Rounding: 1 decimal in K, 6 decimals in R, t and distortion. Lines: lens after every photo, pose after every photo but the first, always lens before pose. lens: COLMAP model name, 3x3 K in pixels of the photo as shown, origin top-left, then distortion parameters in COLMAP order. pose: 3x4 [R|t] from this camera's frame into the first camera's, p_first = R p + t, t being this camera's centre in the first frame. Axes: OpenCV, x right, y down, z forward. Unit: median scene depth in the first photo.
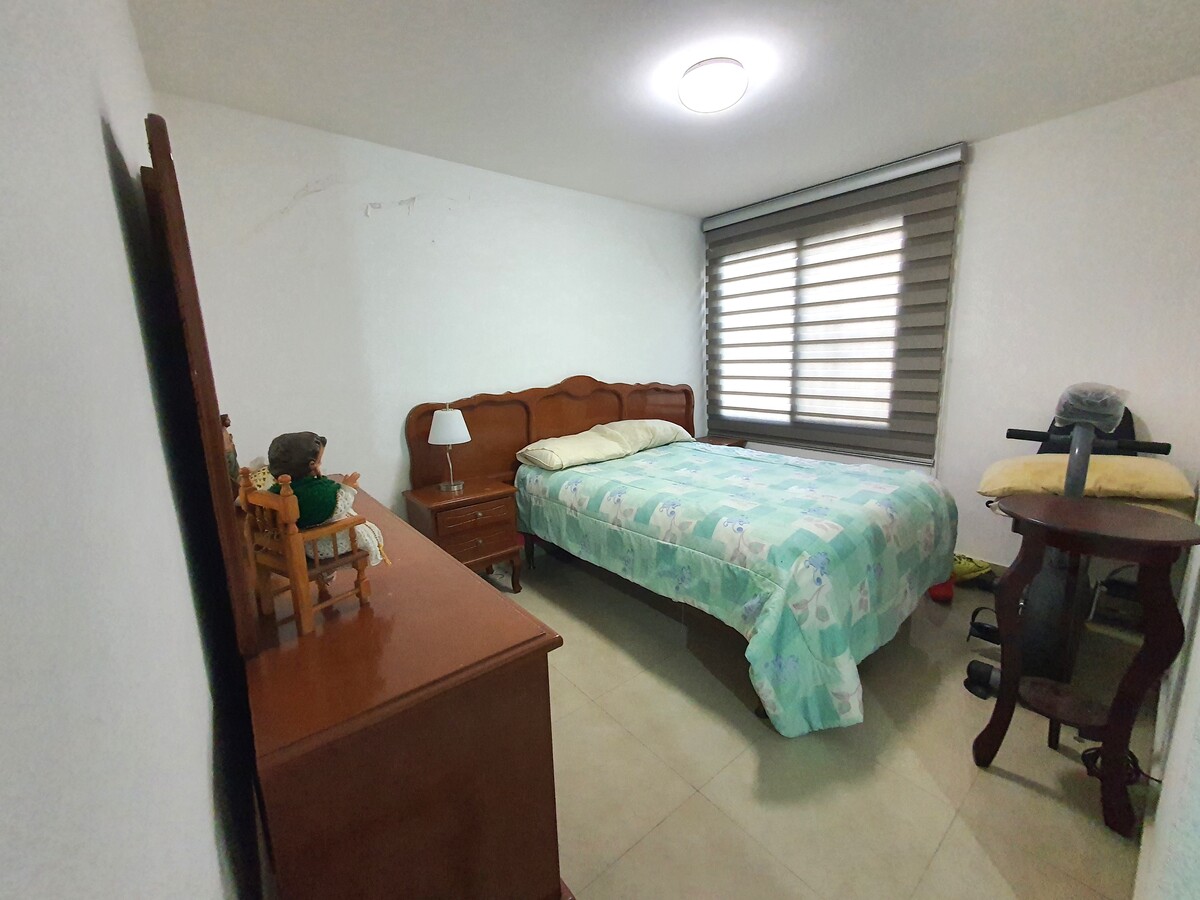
lens RADIAL K [[475.7, 0, 604.4], [0, 475.7, 456.1], [0, 0, 1]] dist [-0.006247, 0.000250]
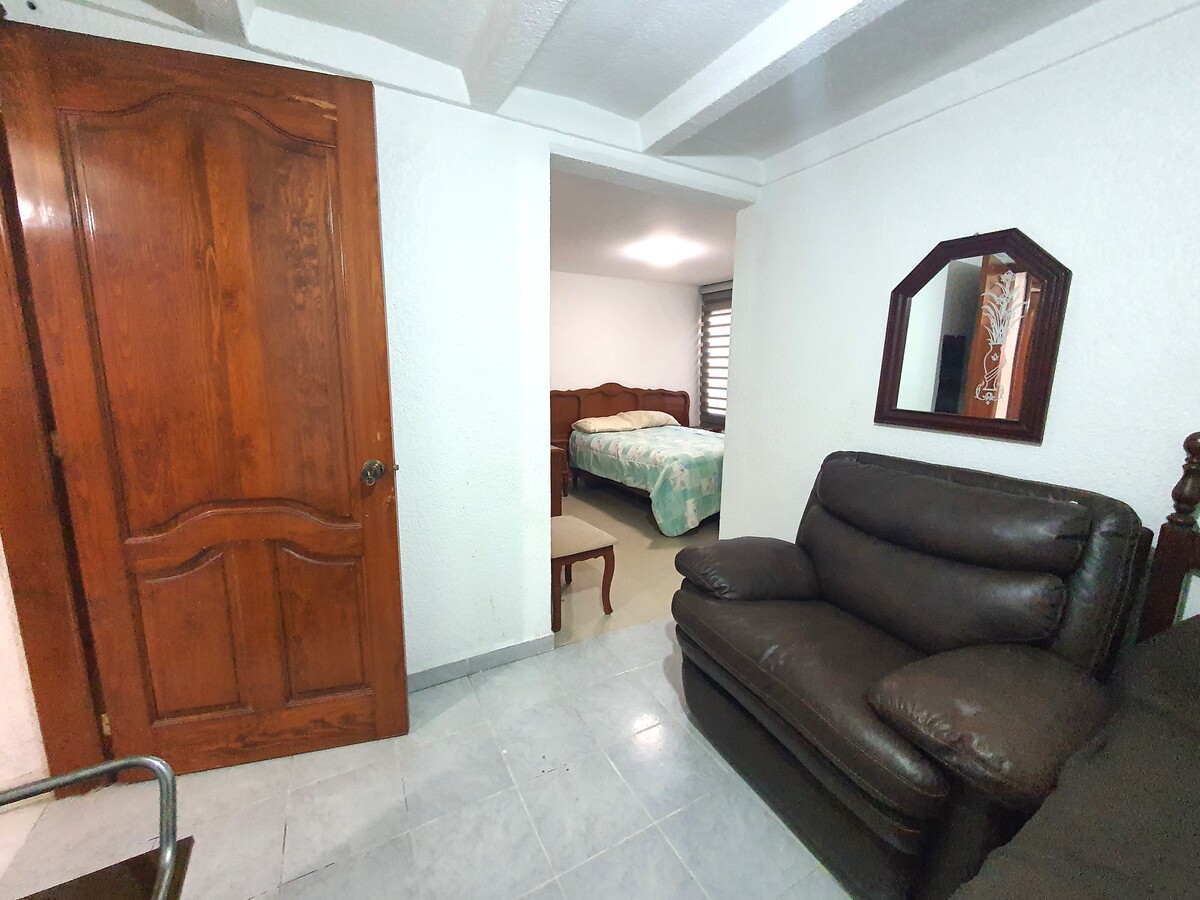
lens RADIAL K [[475.7, 0, 592.4], [0, 475.7, 447.1], [0, 0, 1]] dist [-0.006247, 0.000250]
pose [[0.983544, 0.065353, -0.168433, 0.193214], [-0.070023, 0.997304, -0.021934, 0.110329], [0.166546, 0.033368, 0.985469, -0.731761]]
